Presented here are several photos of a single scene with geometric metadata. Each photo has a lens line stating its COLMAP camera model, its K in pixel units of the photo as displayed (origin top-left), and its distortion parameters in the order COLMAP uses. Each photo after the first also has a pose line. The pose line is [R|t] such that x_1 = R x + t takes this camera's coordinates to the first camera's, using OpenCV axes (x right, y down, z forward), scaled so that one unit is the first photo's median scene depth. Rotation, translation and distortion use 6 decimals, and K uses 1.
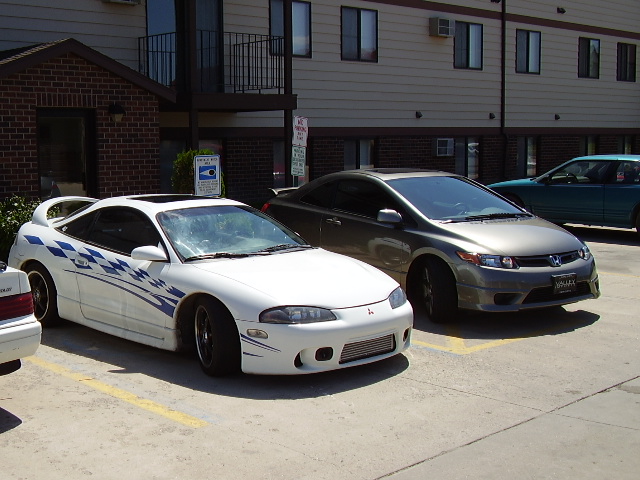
lens RADIAL K [[947.1, 0, 317.9], [0, 947.1, 236.8], [0, 0, 1]] dist [-0.035813, 0.000000]
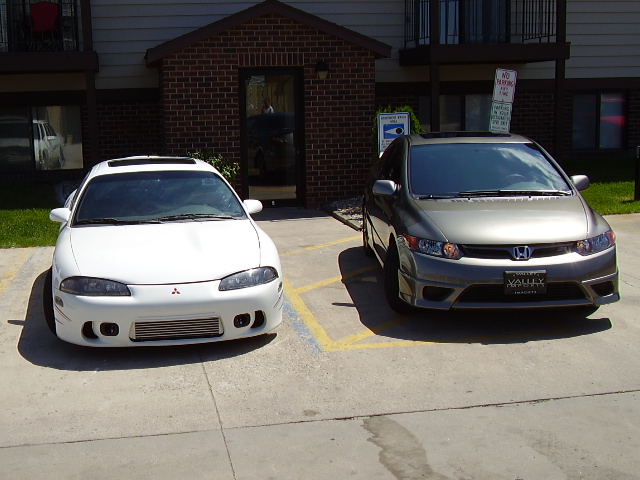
lens RADIAL K [[947.1, 0, 319.2], [0, 947.1, 243.5], [0, 0, 1]] dist [-0.035813, 0.000000]
pose [[0.826950, 0.076488, -0.557048, 0.368149], [-0.041429, 0.996300, 0.075299, -0.023678], [0.560747, -0.039191, 0.827059, 0.163014]]
